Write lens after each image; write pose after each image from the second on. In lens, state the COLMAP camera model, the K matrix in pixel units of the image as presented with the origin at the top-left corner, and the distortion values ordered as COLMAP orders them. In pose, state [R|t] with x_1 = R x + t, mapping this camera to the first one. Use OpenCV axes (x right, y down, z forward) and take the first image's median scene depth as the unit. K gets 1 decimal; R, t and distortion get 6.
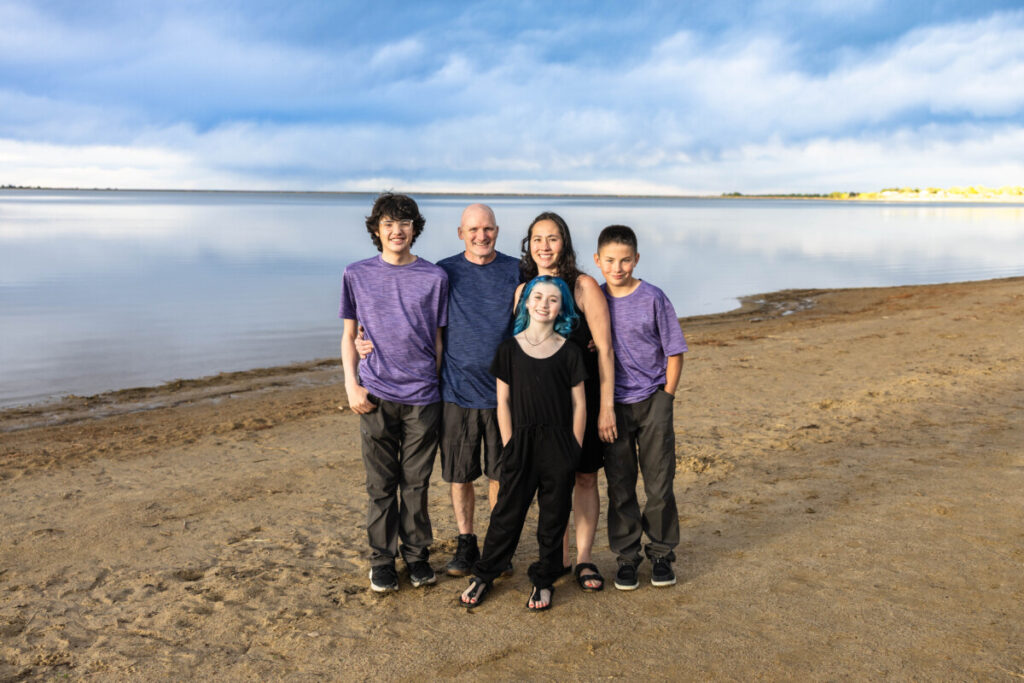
lens RADIAL K [[983.0, 0, 484.7], [0, 983.0, 339.4], [0, 0, 1]] dist [0.006091, 0.014589]
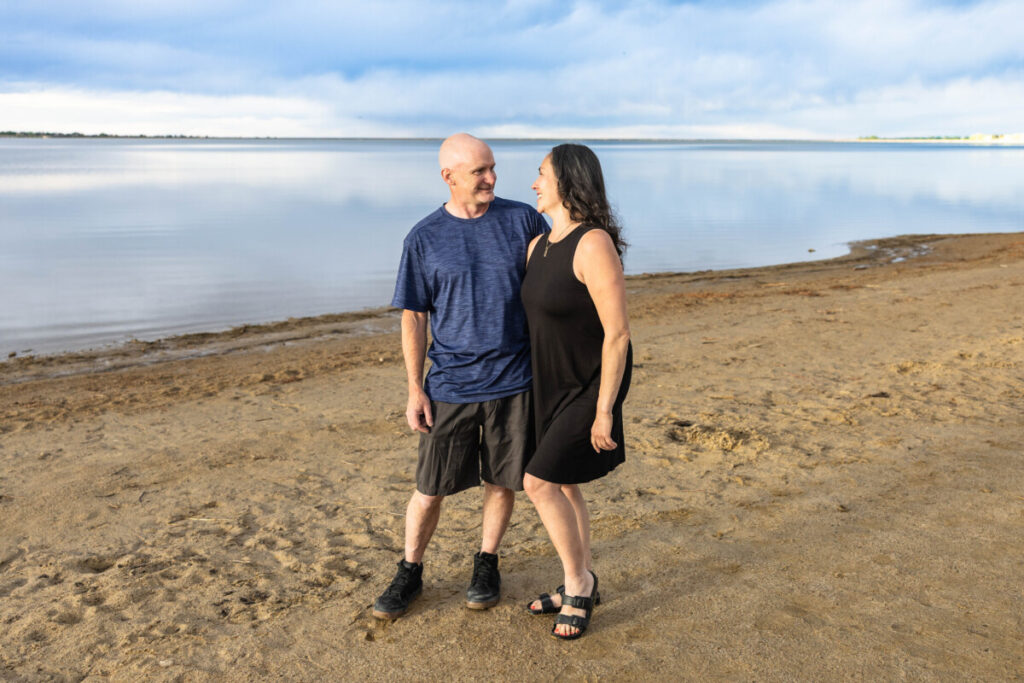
lens RADIAL K [[929.9, 0, 524.6], [0, 929.9, 343.2], [0, 0, 1]] dist [0.010300, 0.008011]
pose [[0.994107, 0.015713, -0.107260, 0.090632], [-0.008449, 0.997660, 0.067840, -0.008800], [0.108075, -0.066534, 0.991914, 0.127594]]
